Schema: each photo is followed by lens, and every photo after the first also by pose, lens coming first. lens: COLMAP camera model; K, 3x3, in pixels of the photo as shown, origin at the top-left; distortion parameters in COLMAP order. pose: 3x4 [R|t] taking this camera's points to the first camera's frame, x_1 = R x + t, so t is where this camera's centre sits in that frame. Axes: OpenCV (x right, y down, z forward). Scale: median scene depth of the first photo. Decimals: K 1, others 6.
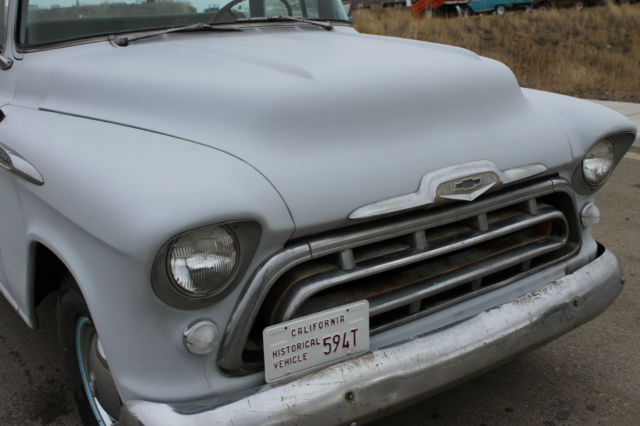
lens RADIAL K [[739.0, 0, 319.6], [0, 739.0, 213.7], [0, 0, 1]] dist [-0.033326, 0.000000]
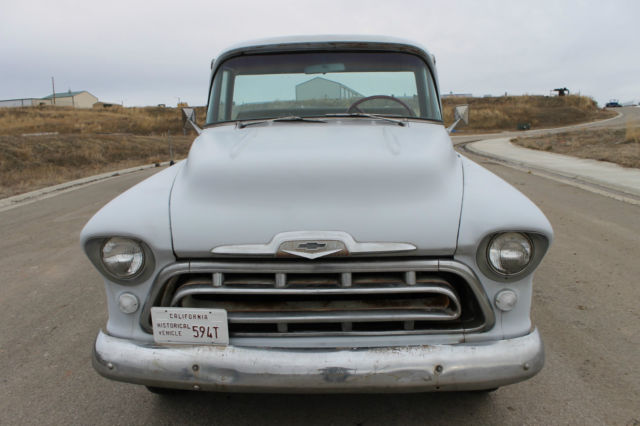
lens RADIAL K [[552.7, 0, 318.0], [0, 552.7, 214.0], [0, 0, 1]] dist [-0.158256, 0.121108]
pose [[0.795268, 0.146783, -0.588221, 0.781987], [-0.181673, 0.983359, -0.000236, -0.098332], [0.578398, 0.107052, 0.808700, 0.197651]]
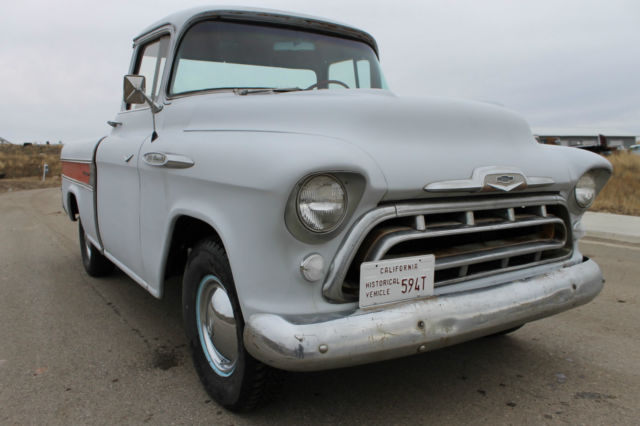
lens RADIAL K [[552.7, 0, 316.6], [0, 552.7, 217.4], [0, 0, 1]] dist [-0.158256, 0.121108]
pose [[0.998396, 0.049452, -0.027557, -0.116165], [-0.053198, 0.986011, -0.157964, 0.206685], [0.019360, 0.159177, 0.987060, 0.013751]]
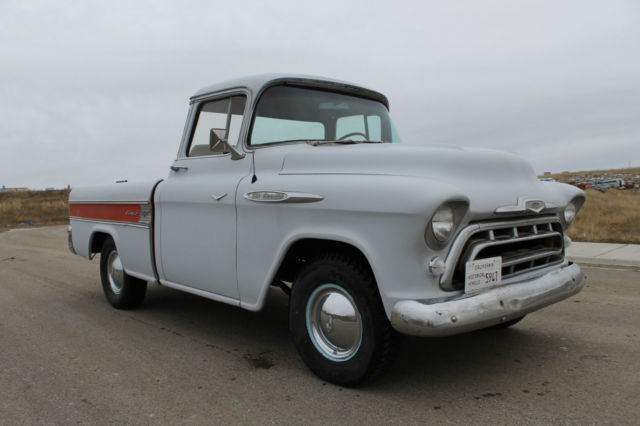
lens RADIAL K [[552.7, 0, 315.1], [0, 552.7, 215.1], [0, 0, 1]] dist [-0.158256, 0.121108]
pose [[0.990095, 0.021238, 0.138780, -0.591718], [0.012735, 0.970832, -0.239423, 0.329888], [-0.139817, 0.238819, 0.960946, -0.314904]]
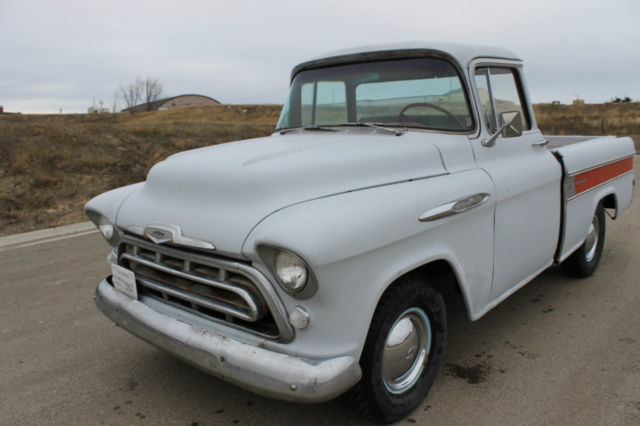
lens RADIAL K [[552.7, 0, 315.5], [0, 552.7, 217.9], [0, 0, 1]] dist [-0.158256, 0.121108]
pose [[0.203584, 0.219689, -0.954091, 1.456530], [-0.239442, 0.956079, 0.169055, -0.371662], [0.949326, 0.194033, 0.247246, 1.022623]]
